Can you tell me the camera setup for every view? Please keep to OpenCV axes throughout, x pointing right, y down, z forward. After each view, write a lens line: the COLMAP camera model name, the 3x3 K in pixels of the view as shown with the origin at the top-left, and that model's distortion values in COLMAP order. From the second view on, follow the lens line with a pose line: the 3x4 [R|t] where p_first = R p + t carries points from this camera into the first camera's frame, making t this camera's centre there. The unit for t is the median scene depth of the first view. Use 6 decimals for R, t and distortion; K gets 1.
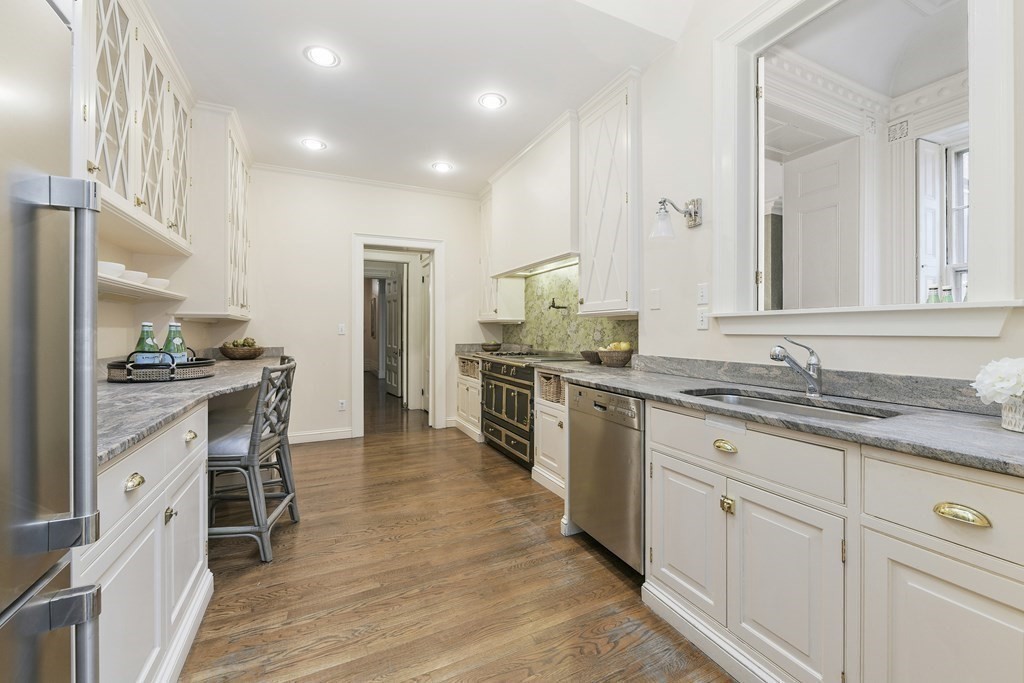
lens RADIAL K [[416.9, 0, 516.4], [0, 416.9, 332.9], [0, 0, 1]] dist [-0.006230, 0.000628]
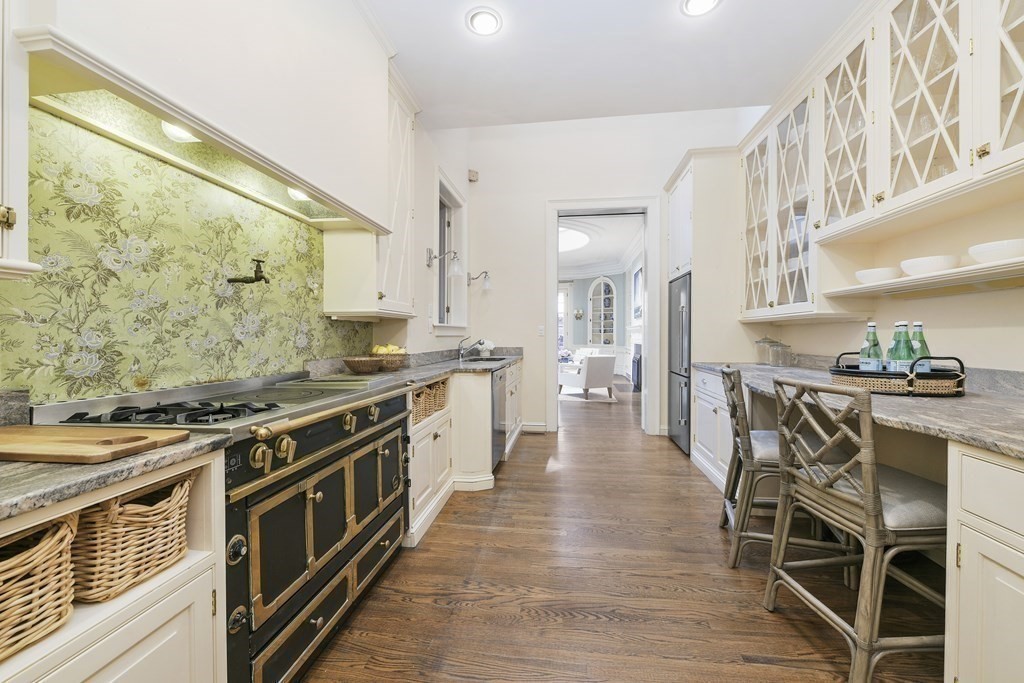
lens RADIAL K [[416.9, 0, 518.9], [0, 416.9, 339.1], [0, 0, 1]] dist [-0.006230, 0.000628]
pose [[-0.847293, 0.001262, 0.531124, -0.423085], [0.009911, 0.999861, 0.013434, -0.000480], [-0.531033, 0.016646, -0.847188, 1.322724]]
